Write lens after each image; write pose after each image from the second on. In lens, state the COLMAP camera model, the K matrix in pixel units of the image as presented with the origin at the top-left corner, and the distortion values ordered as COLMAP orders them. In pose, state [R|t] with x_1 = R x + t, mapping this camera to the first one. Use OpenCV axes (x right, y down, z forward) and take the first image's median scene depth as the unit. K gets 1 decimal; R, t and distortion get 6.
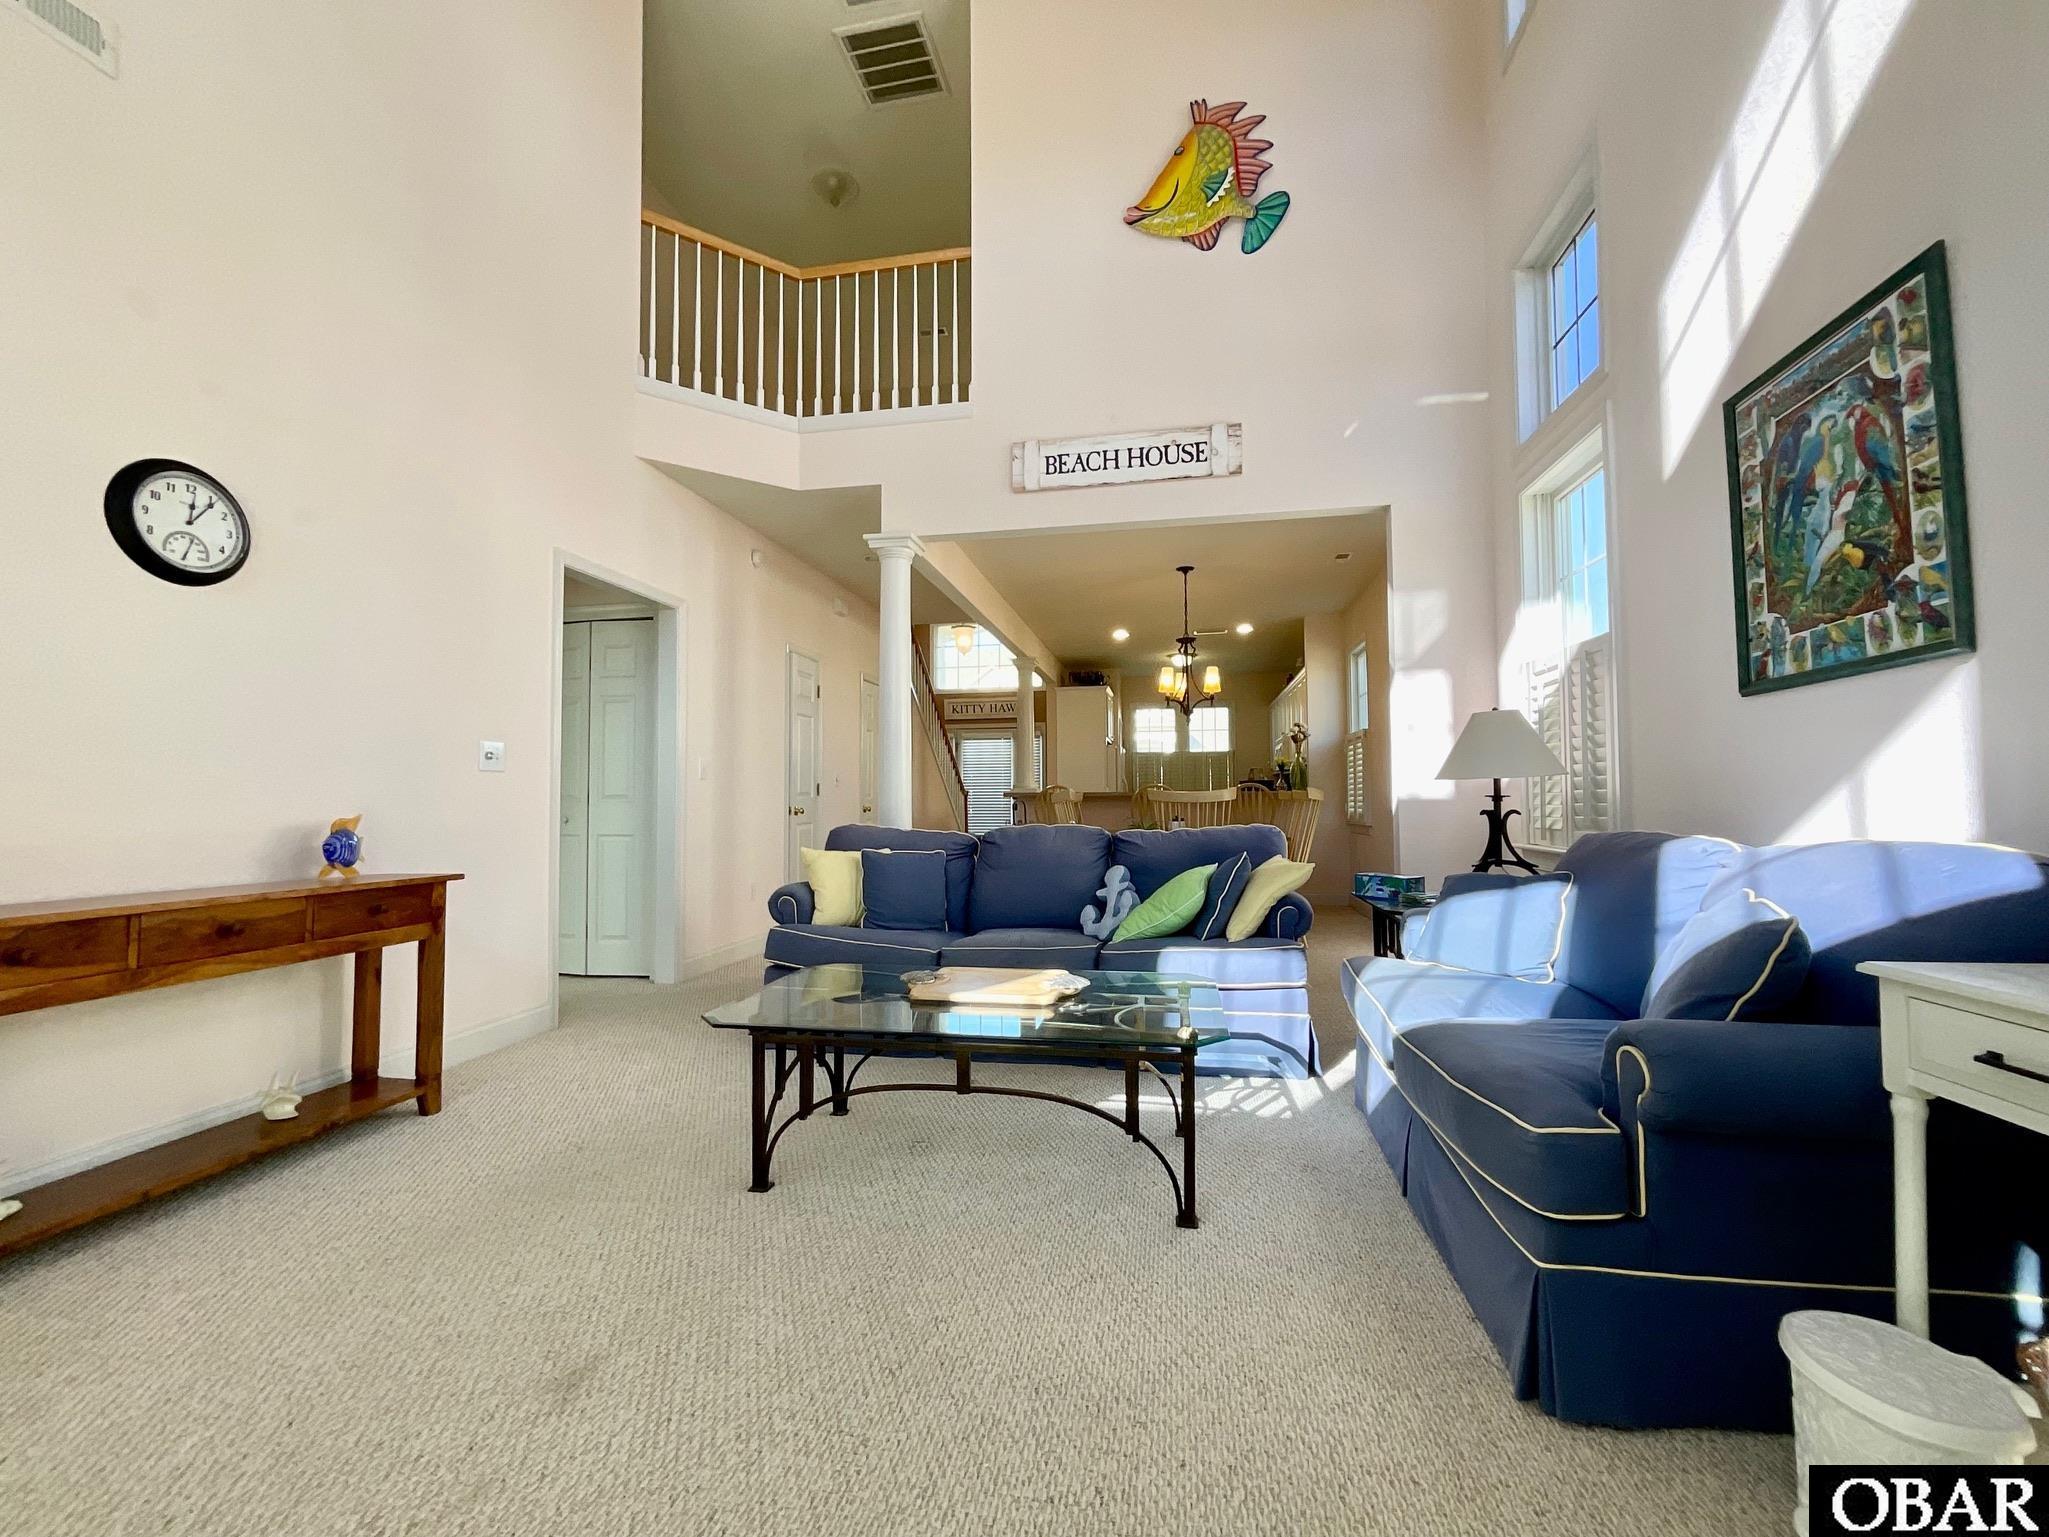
lens RADIAL K [[828.7, 0, 1026.8], [0, 828.7, 770.7], [0, 0, 1]] dist [-0.006838, 0.000153]
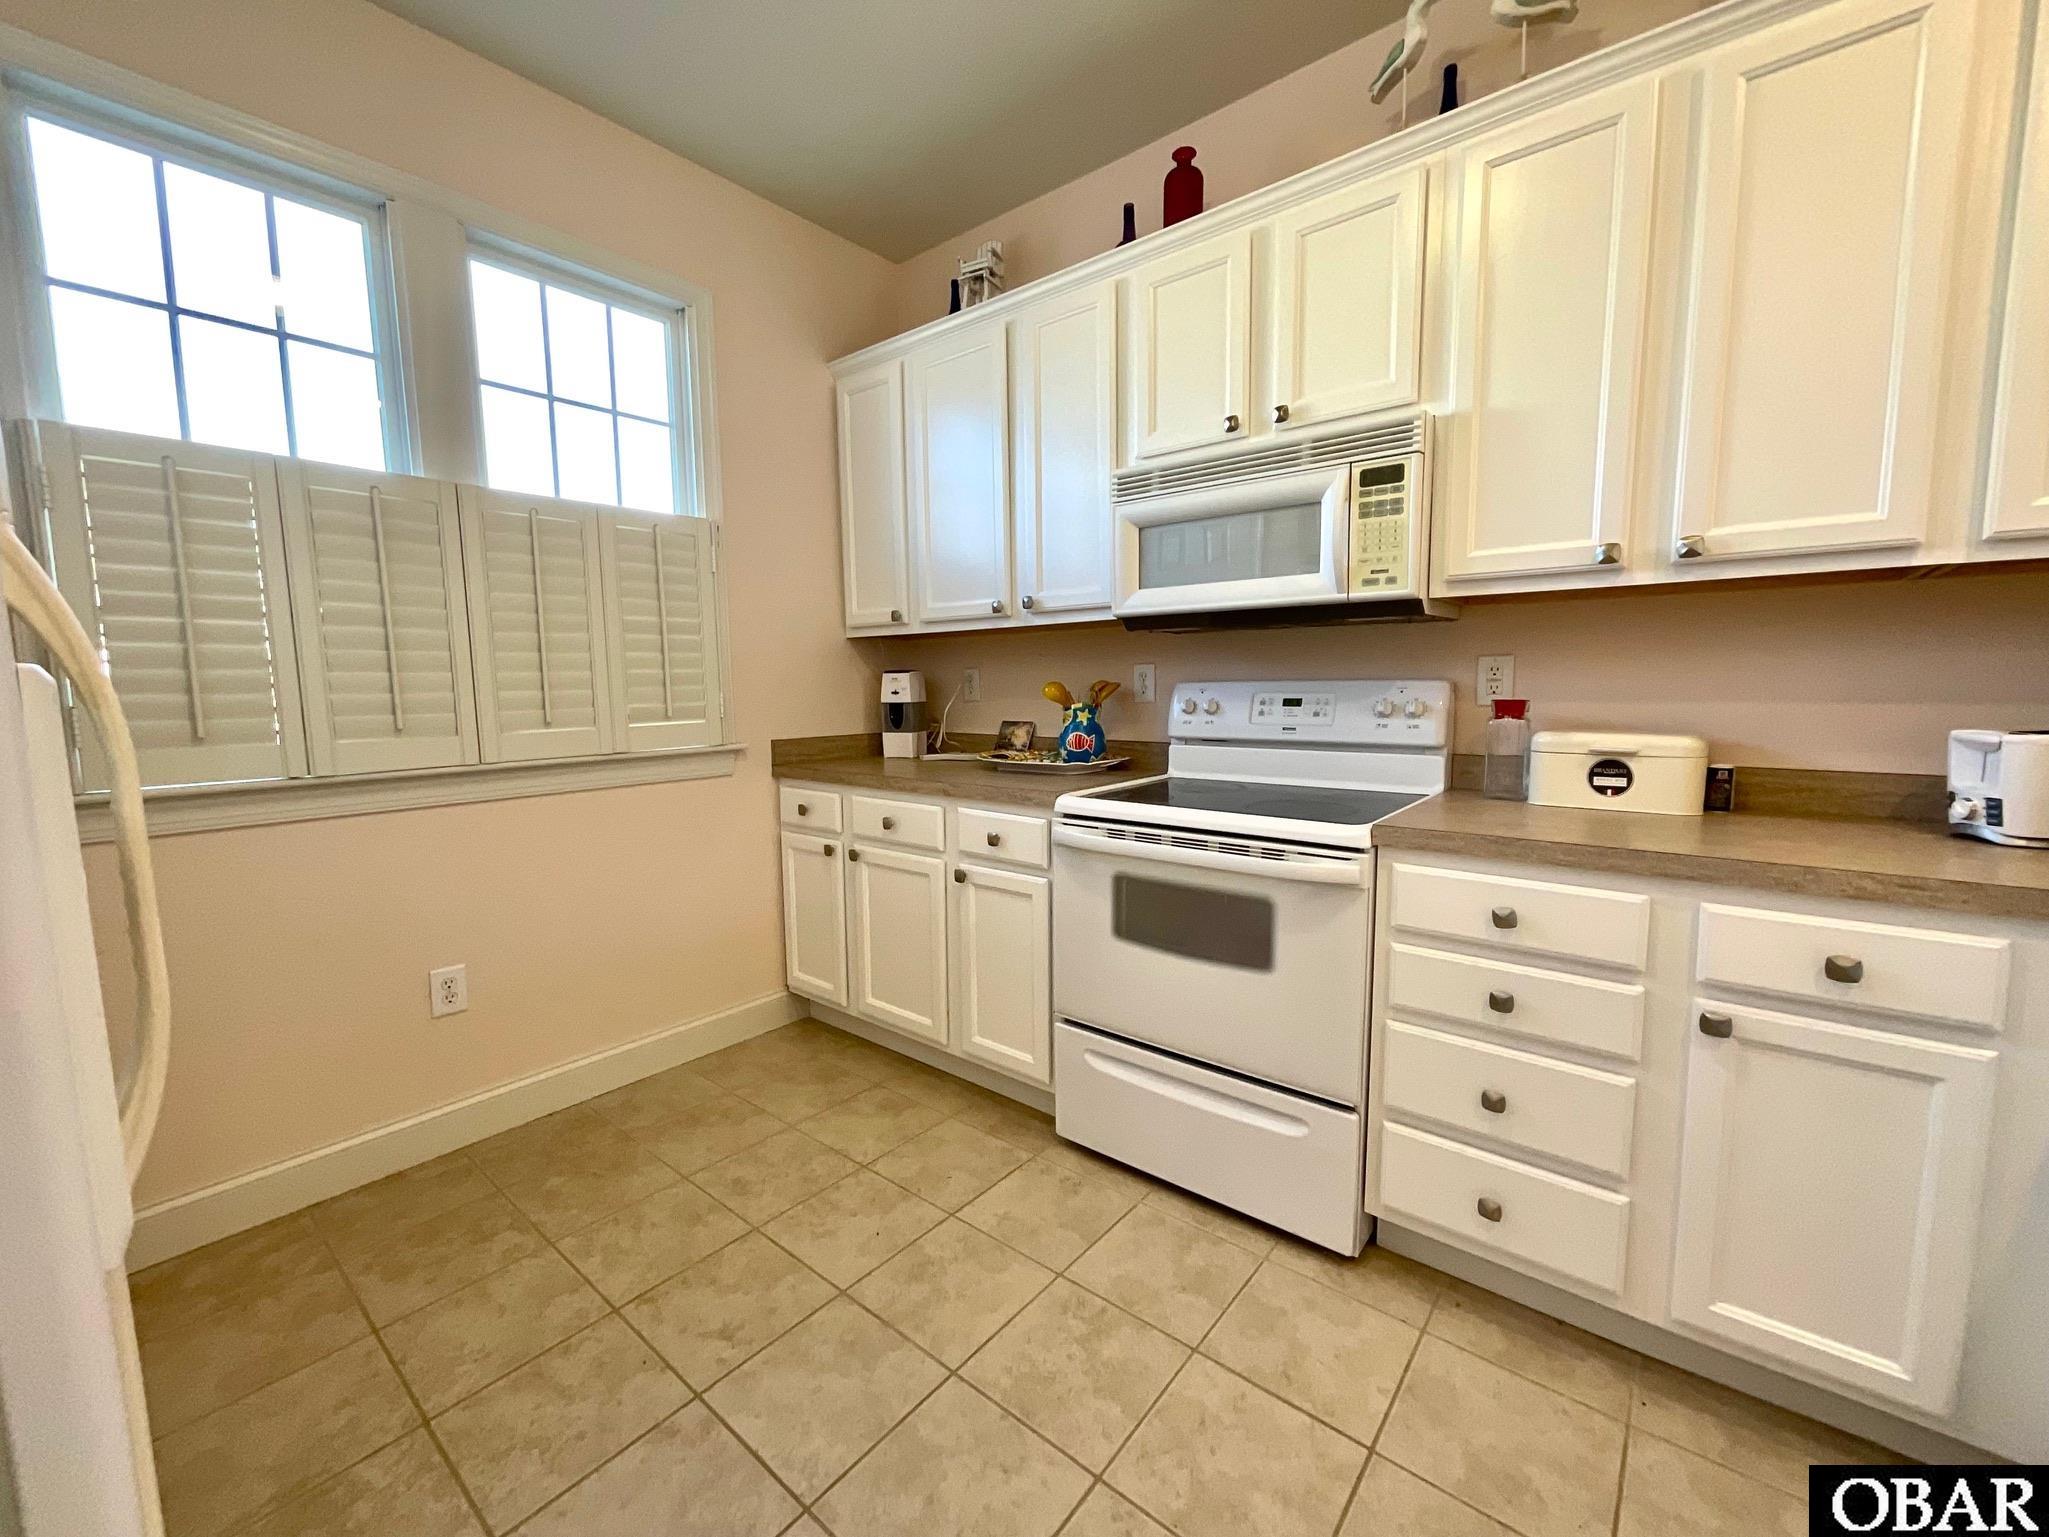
lens RADIAL K [[828.7, 0, 1026.8], [0, 828.7, 770.7], [0, 0, 1]] dist [-0.006838, 0.000153]
pose [[0.488967, -0.096079, 0.866995, 0.496626], [-0.024907, 0.991973, 0.123976, 0.073198], [-0.871947, -0.082215, 0.482649, 4.556136]]
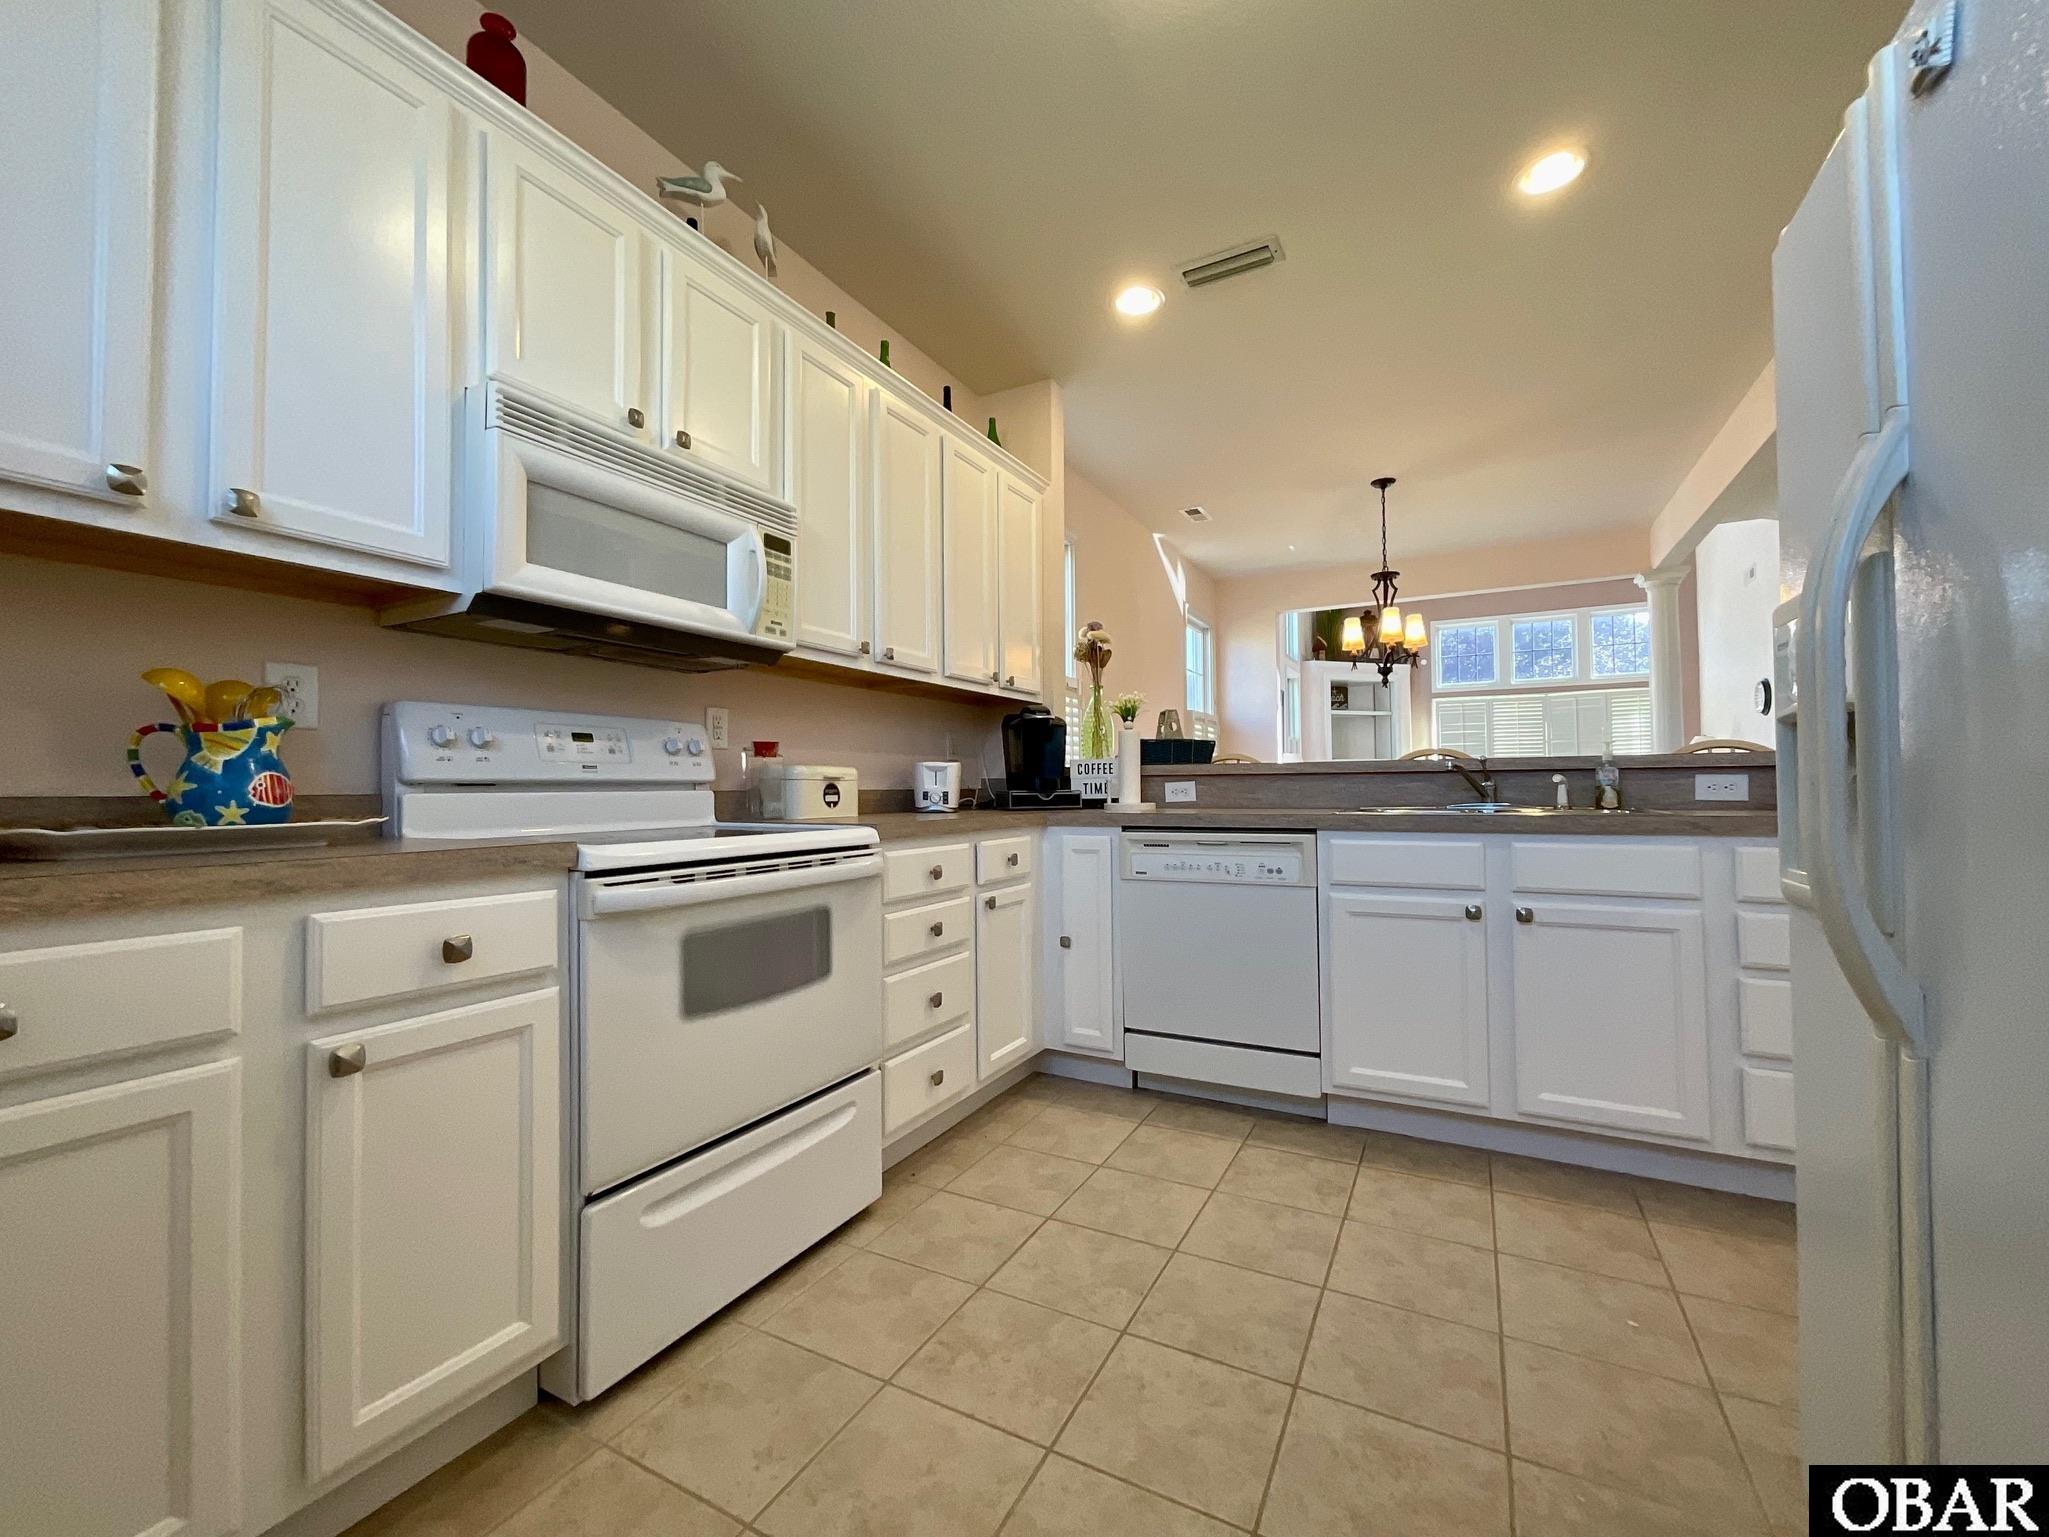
lens RADIAL K [[828.7, 0, 1026.8], [0, 828.7, 770.7], [0, 0, 1]] dist [-0.006838, 0.000153]
pose [[-0.952131, 0.021462, 0.304935, 0.847214], [0.002590, 0.998063, -0.062160, 0.208572], [-0.305678, -0.058395, -0.950342, 5.525257]]
